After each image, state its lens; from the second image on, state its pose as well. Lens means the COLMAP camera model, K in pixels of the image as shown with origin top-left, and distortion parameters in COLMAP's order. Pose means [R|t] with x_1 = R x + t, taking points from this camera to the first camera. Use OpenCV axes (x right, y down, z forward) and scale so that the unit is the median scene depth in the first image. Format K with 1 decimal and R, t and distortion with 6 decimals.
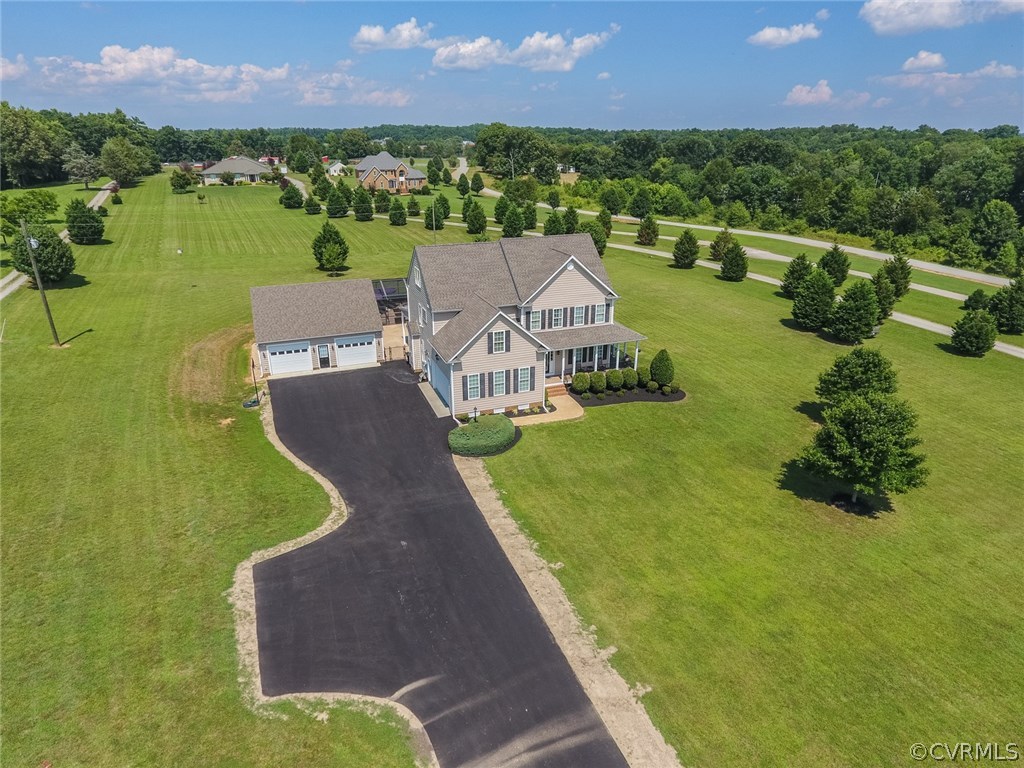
lens RADIAL K [[608.0, 0, 512.0], [0, 608.0, 384.0], [0, 0, 1]] dist [0.004086, 0.000620]
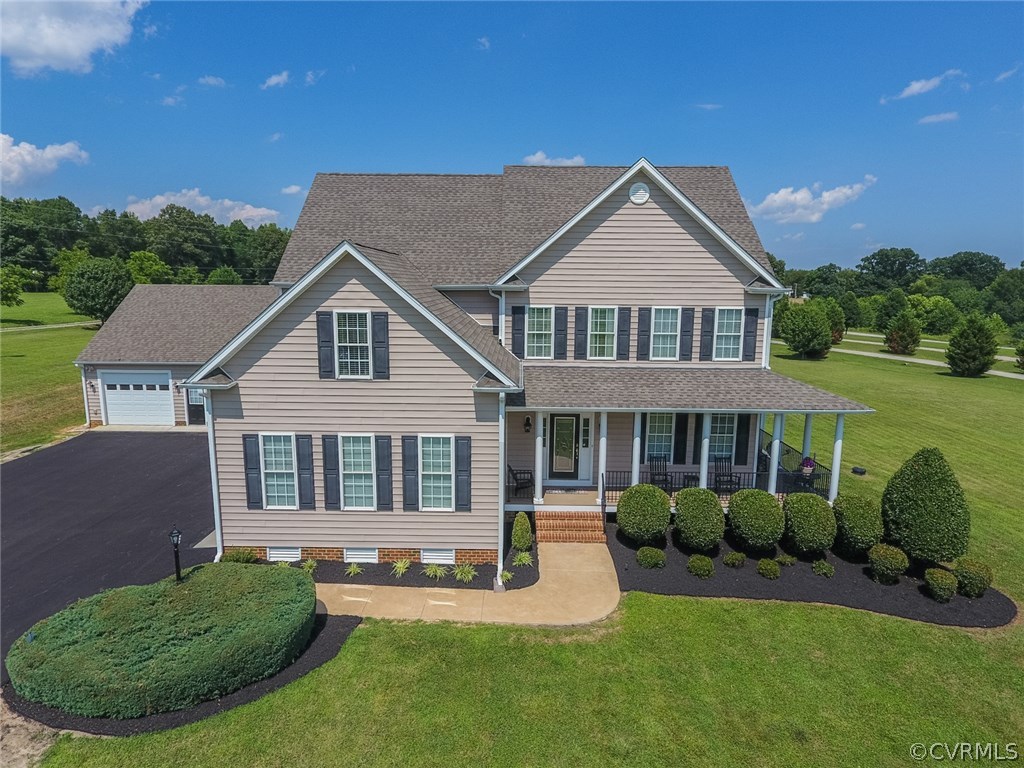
lens RADIAL K [[608.0, 0, 512.0], [0, 608.0, 384.0], [0, 0, 1]] dist [0.004086, 0.000620]
pose [[0.933443, 0.067181, -0.352379, 0.157985], [-0.142841, 0.970682, -0.193323, 0.003603], [0.329060, 0.230790, 0.915672, 0.639786]]
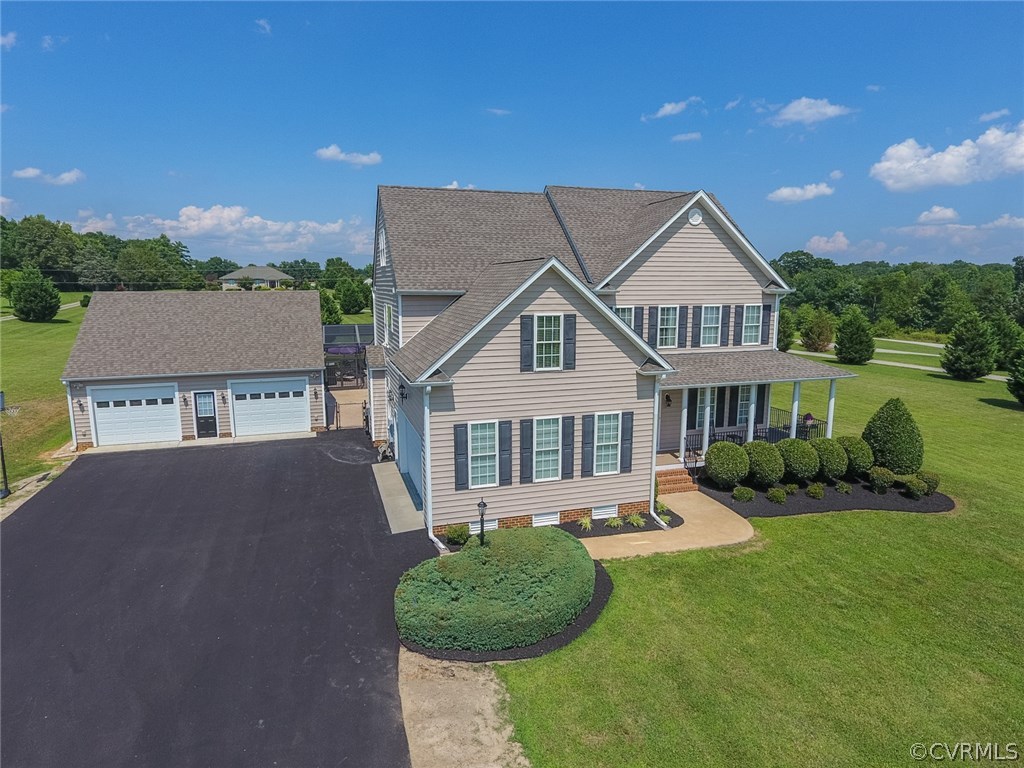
lens RADIAL K [[608.0, 0, 512.0], [0, 608.0, 384.0], [0, 0, 1]] dist [0.004086, 0.000620]
pose [[0.998636, 0.008511, -0.051523, -0.021586], [-0.019472, 0.976165, -0.216154, 0.039890], [0.048455, 0.216862, 0.974999, 0.538963]]
